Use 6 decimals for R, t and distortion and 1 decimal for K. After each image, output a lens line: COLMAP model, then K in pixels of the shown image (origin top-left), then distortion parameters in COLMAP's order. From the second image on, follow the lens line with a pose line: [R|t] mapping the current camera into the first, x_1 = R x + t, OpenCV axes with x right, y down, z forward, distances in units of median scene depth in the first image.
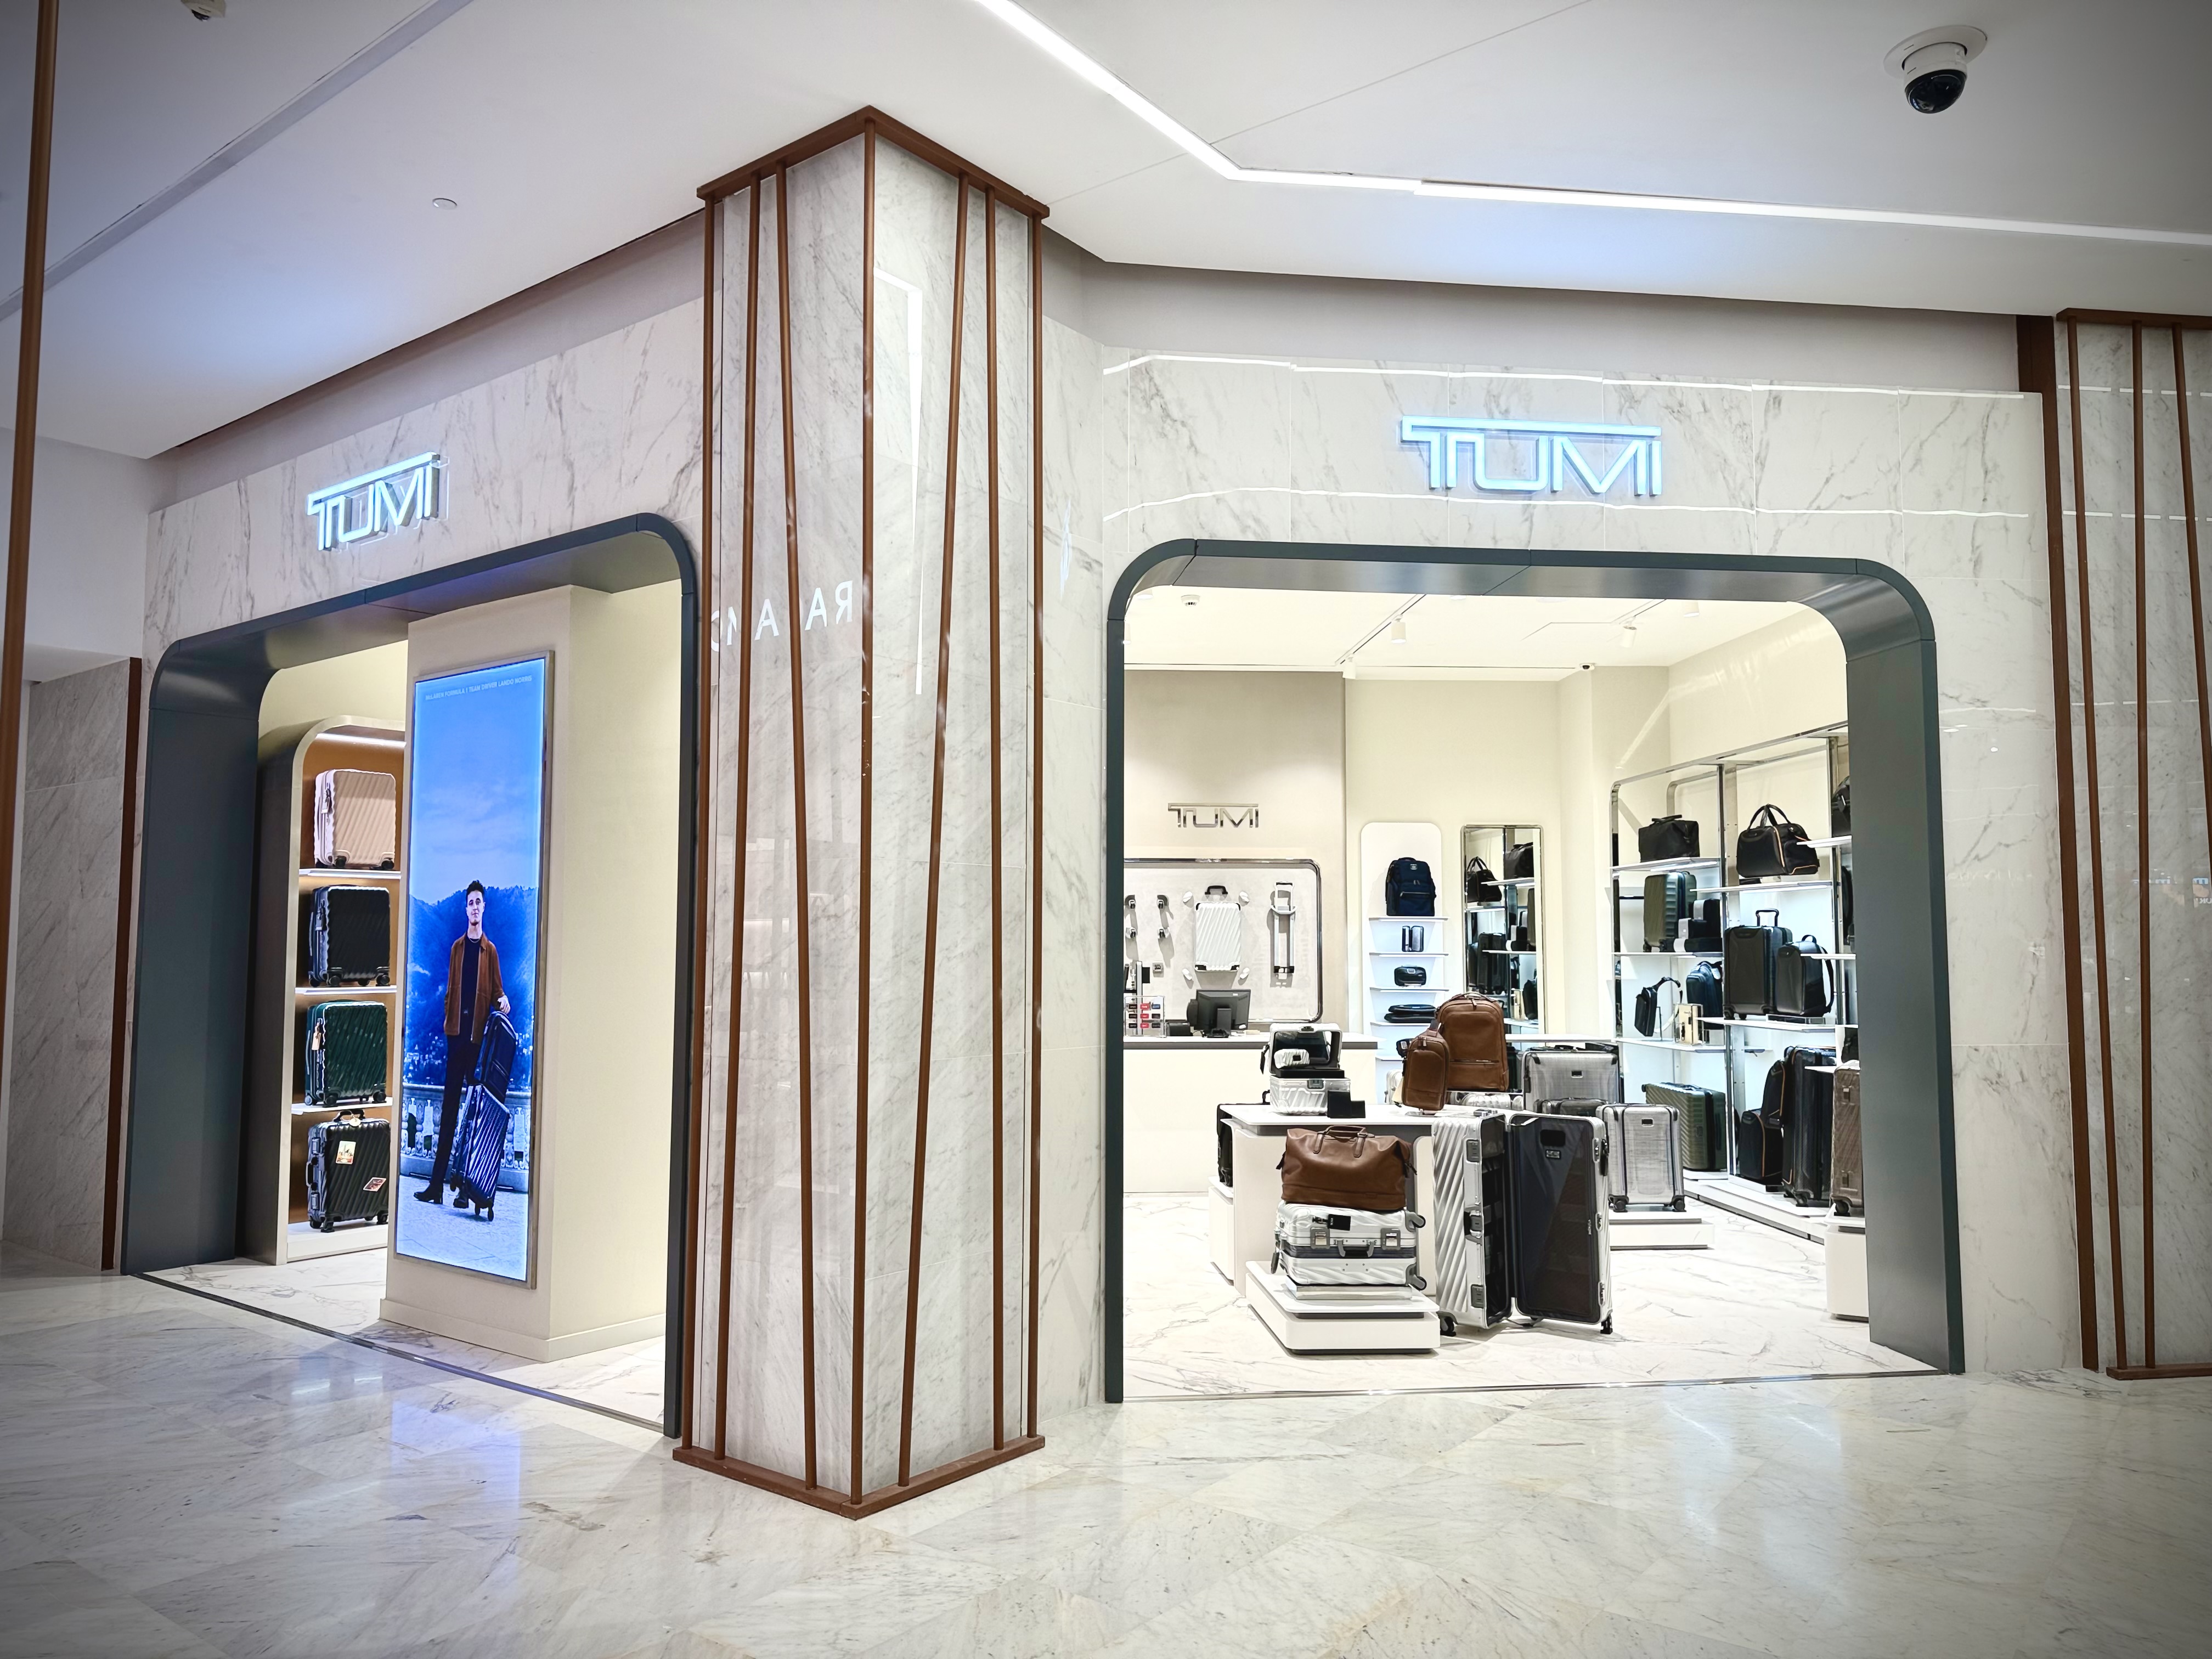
lens RADIAL K [[1568.0, 0, 1106.0], [0, 1568.0, 829.5], [0, 0, 1]] dist [0.074043, -0.094563]
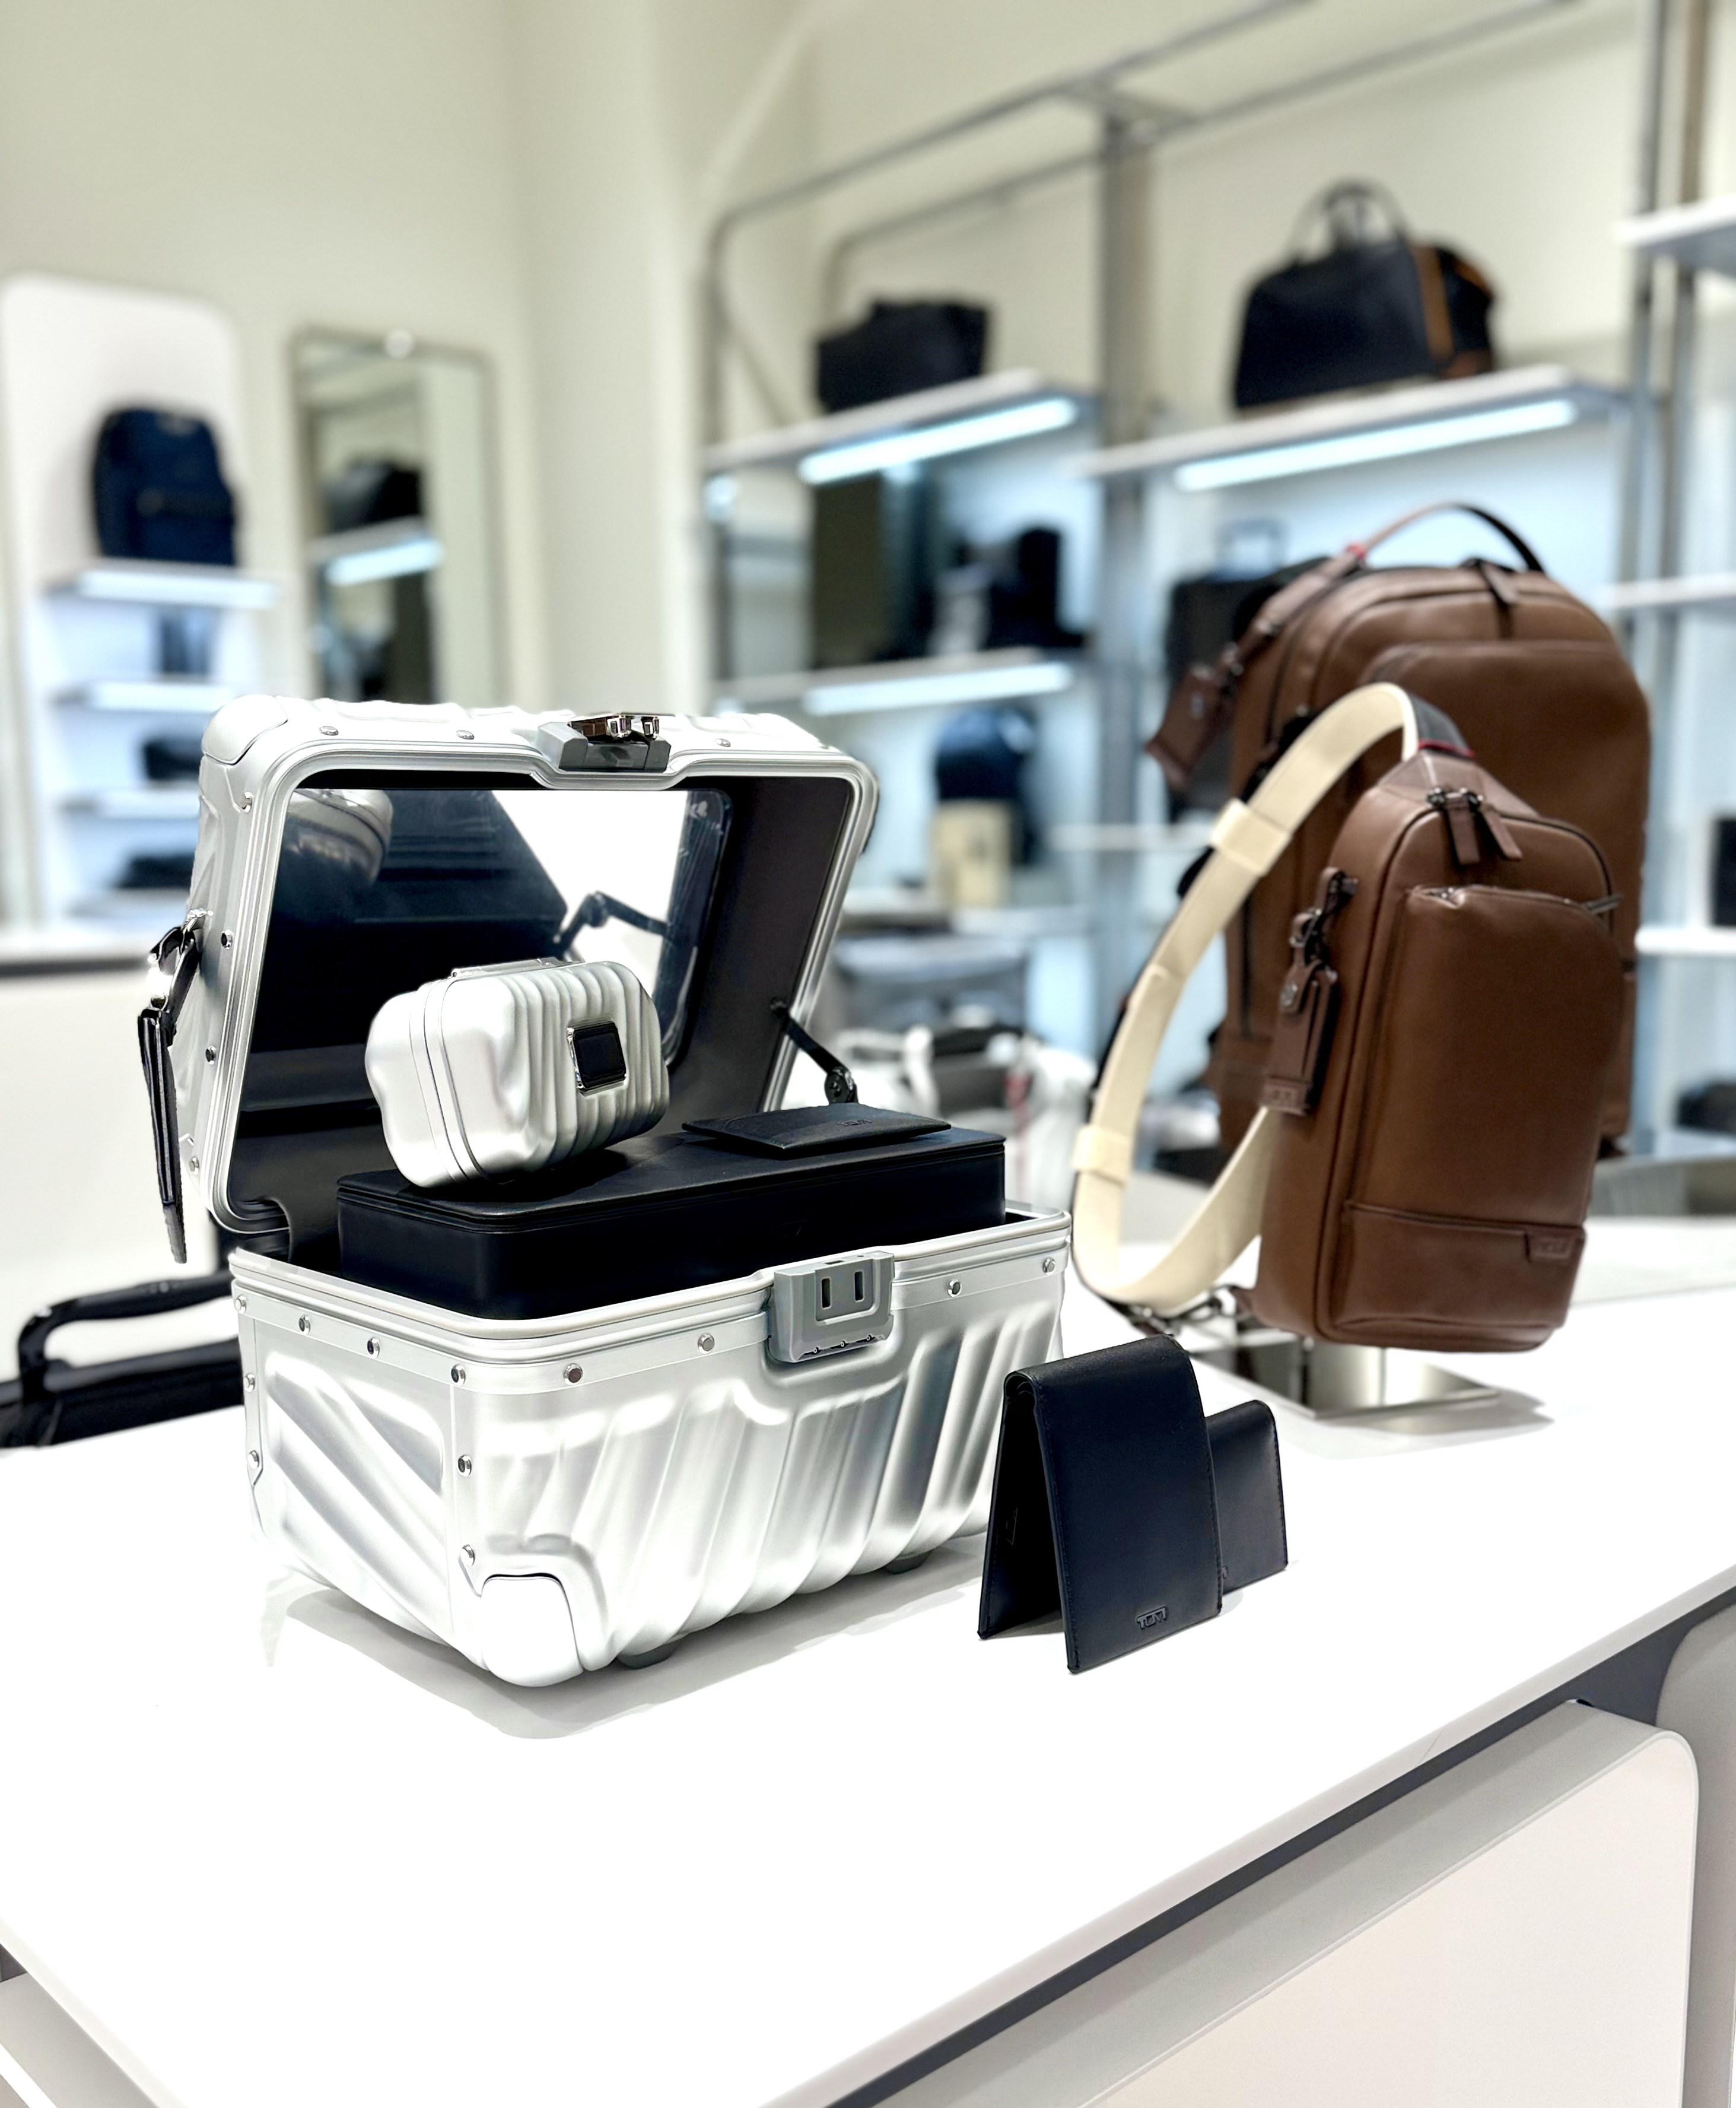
lens RADIAL K [[2058.4, 0, 868.0], [0, 2058.4, 1054.0], [0, 0, 1]] dist [0.130981, 0.000717]
pose [[0.793170, -0.084038, 0.603174, 0.062557], [-0.024918, 0.985125, 0.170021, 0.136309], [-0.608490, -0.149886, 0.779278, 0.993635]]
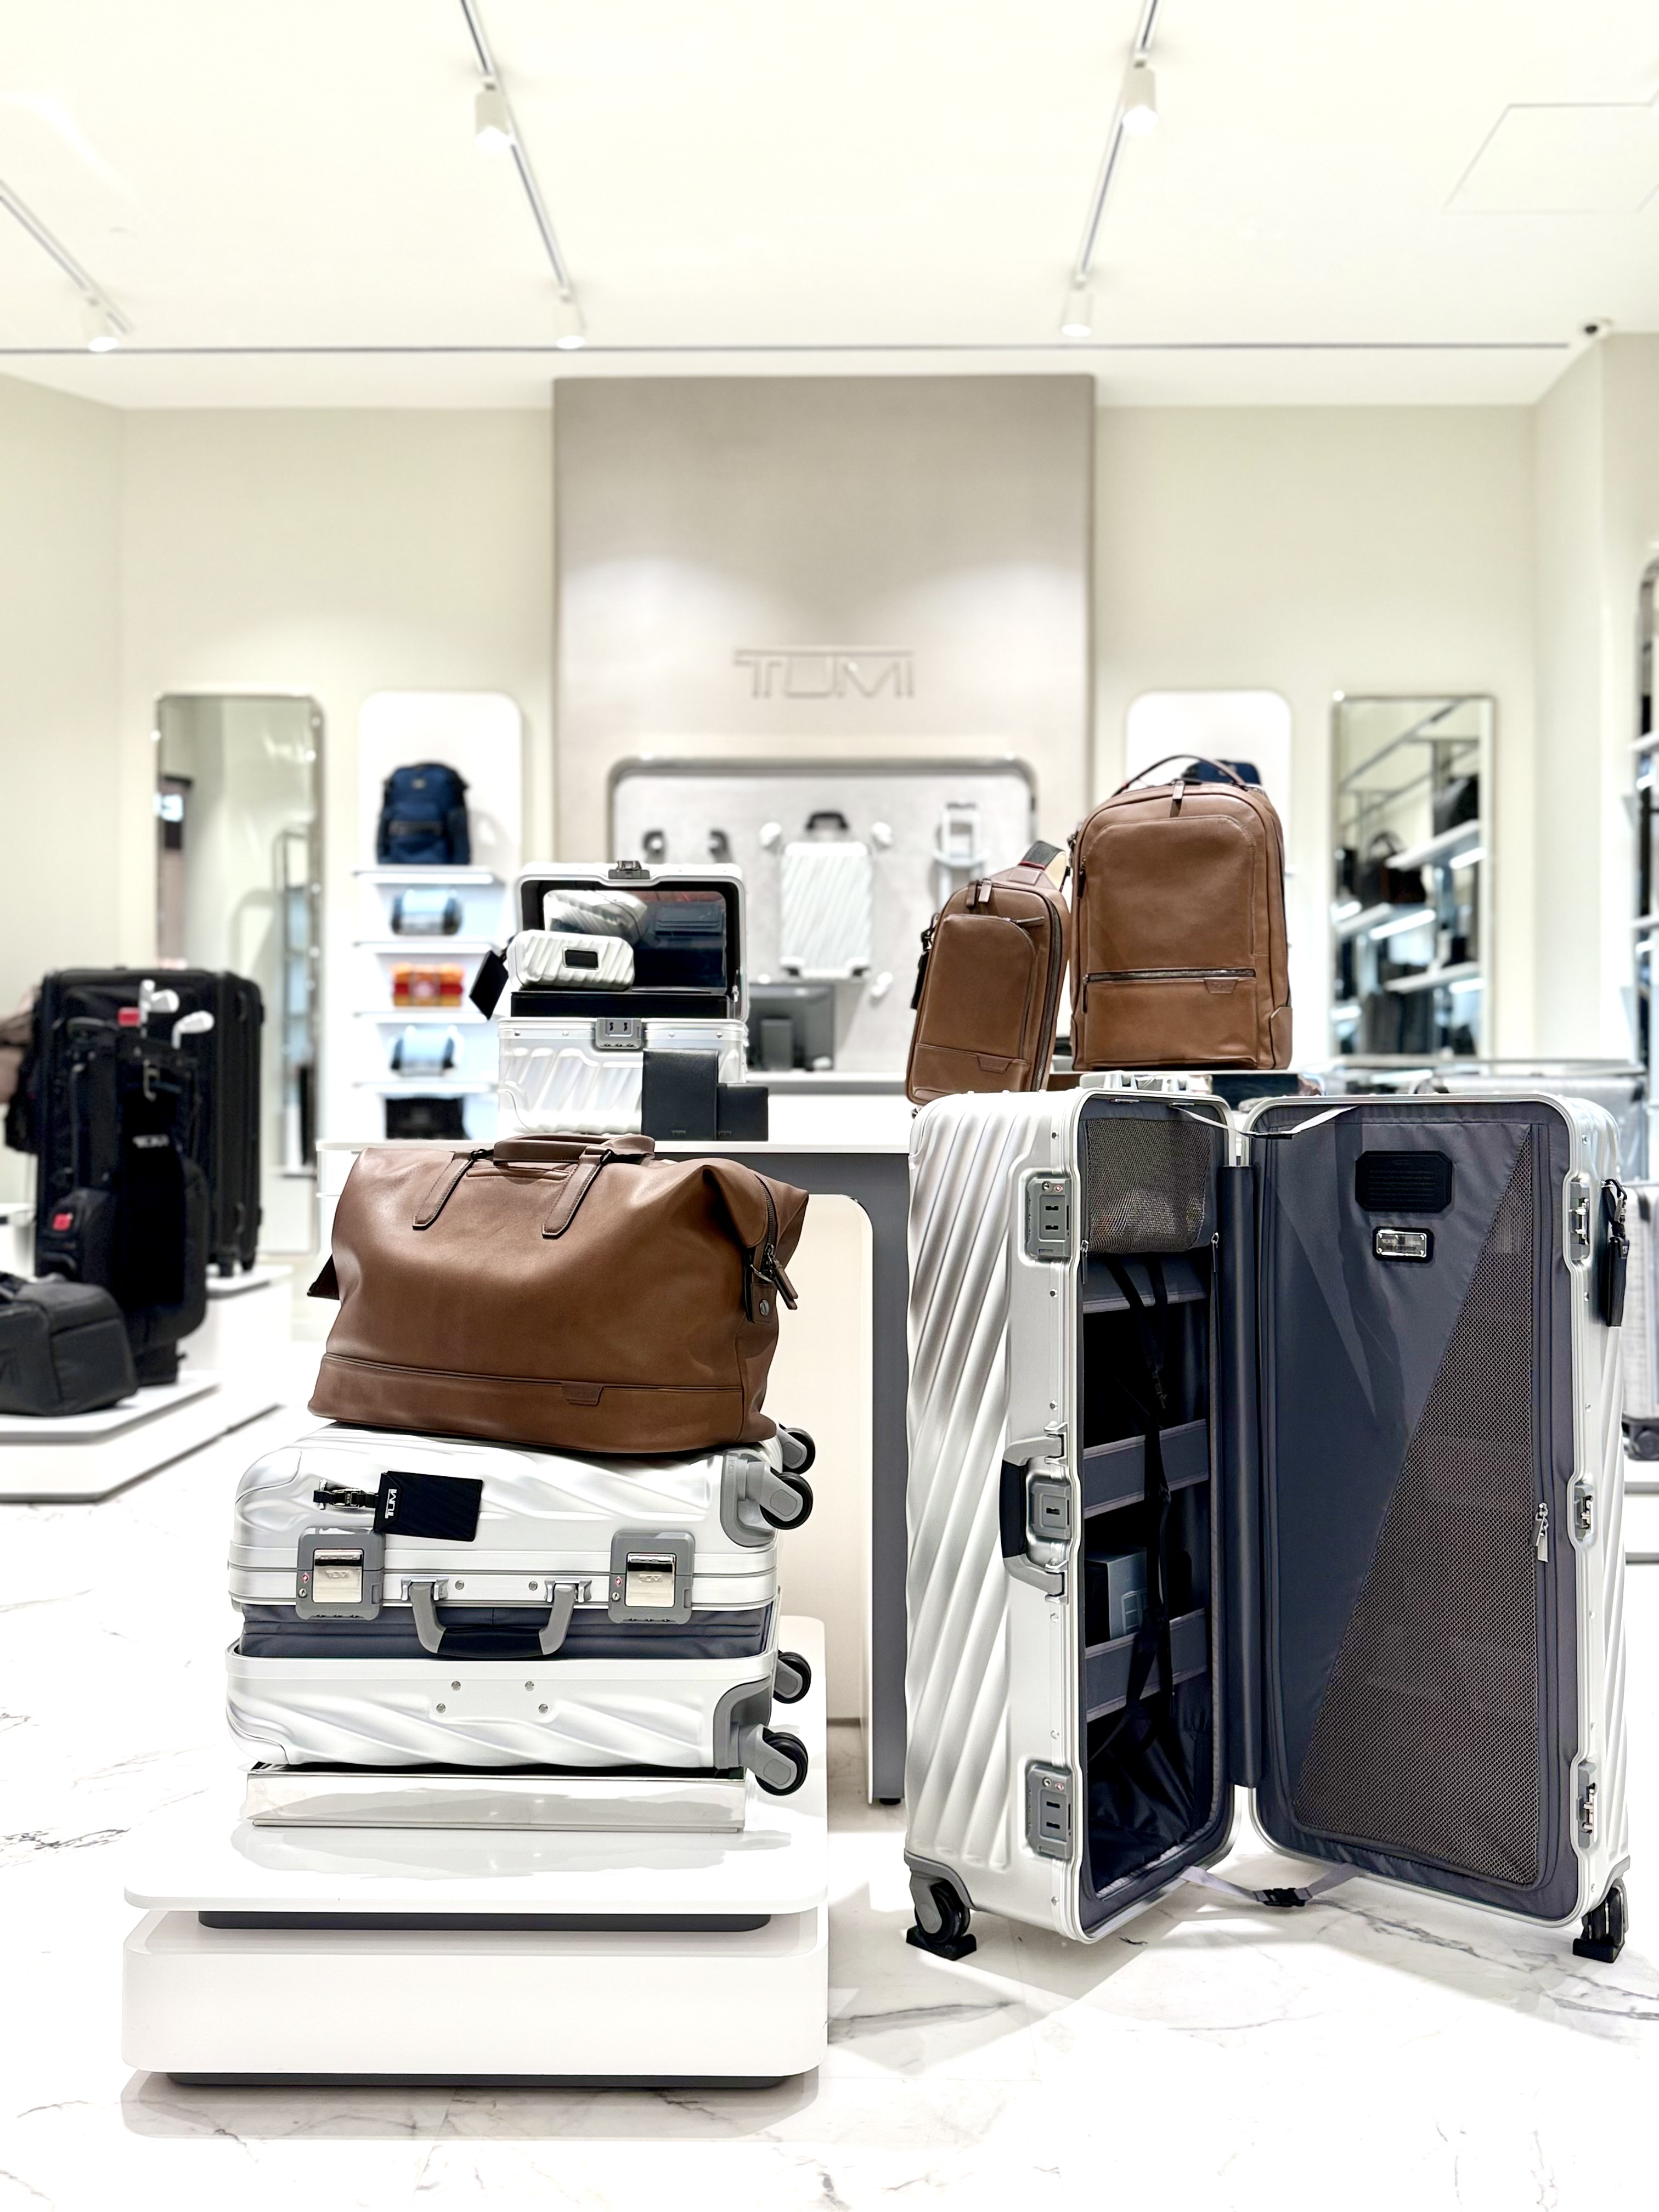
lens RADIAL K [[1836.5, 0, 855.0], [0, 1836.5, 1113.3], [0, 0, 1]] dist [0.146868, -0.245516]
pose [[0.996943, 0.001372, -0.078118, 0.224552], [0.003596, 0.997981, 0.063418, 0.169273], [0.078047, -0.063505, 0.994925, 0.713846]]
